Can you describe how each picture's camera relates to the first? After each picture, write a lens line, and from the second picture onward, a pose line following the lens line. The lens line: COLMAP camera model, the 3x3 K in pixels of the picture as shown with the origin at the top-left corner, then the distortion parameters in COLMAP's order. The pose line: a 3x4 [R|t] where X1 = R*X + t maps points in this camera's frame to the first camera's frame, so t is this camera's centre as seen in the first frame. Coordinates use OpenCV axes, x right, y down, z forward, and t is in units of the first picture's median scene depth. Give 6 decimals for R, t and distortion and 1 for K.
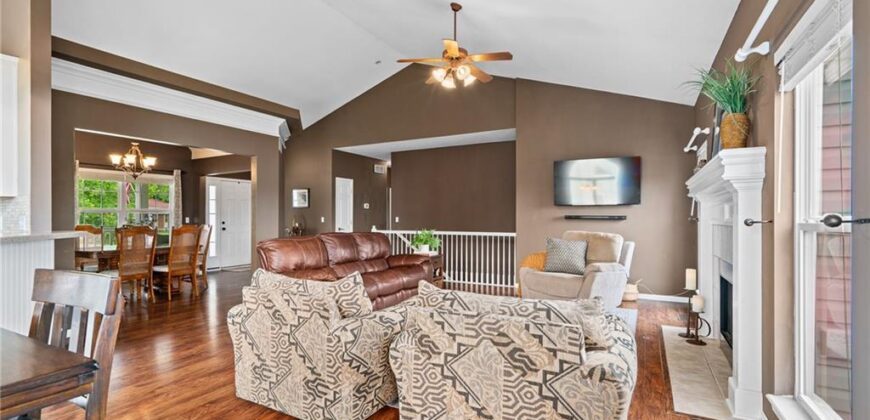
lens RADIAL K [[395.9, 0, 430.8], [0, 395.9, 215.2], [0, 0, 1]] dist [-0.007534, 0.004131]
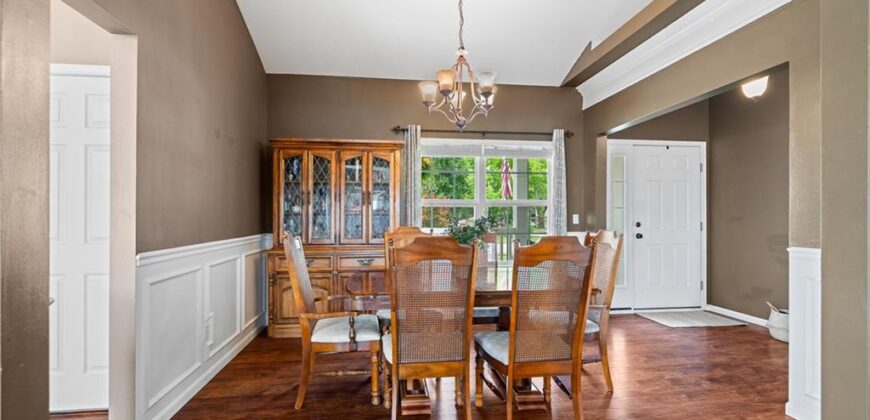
lens RADIAL K [[395.9, 0, 431.1], [0, 395.9, 214.0], [0, 0, 1]] dist [-0.007534, 0.004131]
pose [[0.594353, -0.001466, -0.804203, -0.295892], [0.003731, 0.999993, 0.000935, 0.004261], [0.804195, -0.003556, 0.594354, 0.517070]]
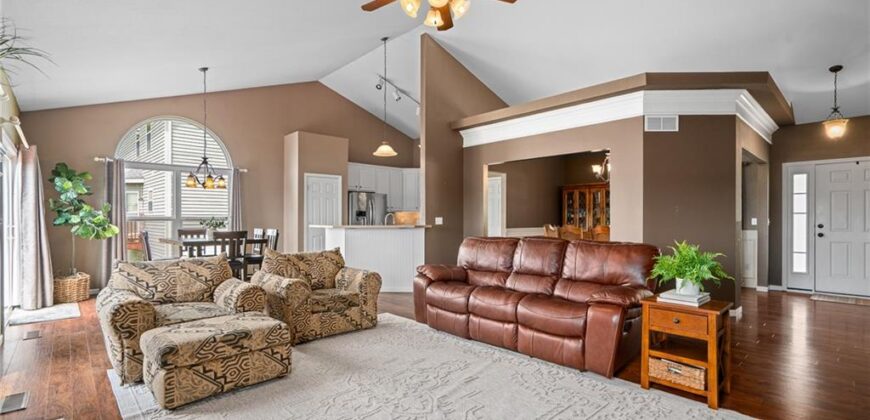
lens RADIAL K [[395.9, 0, 430.5], [0, 395.9, 217.6], [0, 0, 1]] dist [-0.007534, 0.004131]
pose [[-0.322155, -0.000119, -0.946687, 0.380328], [0.004983, 0.999986, -0.001822, 0.003107], [0.946674, -0.005305, -0.322150, 0.653697]]
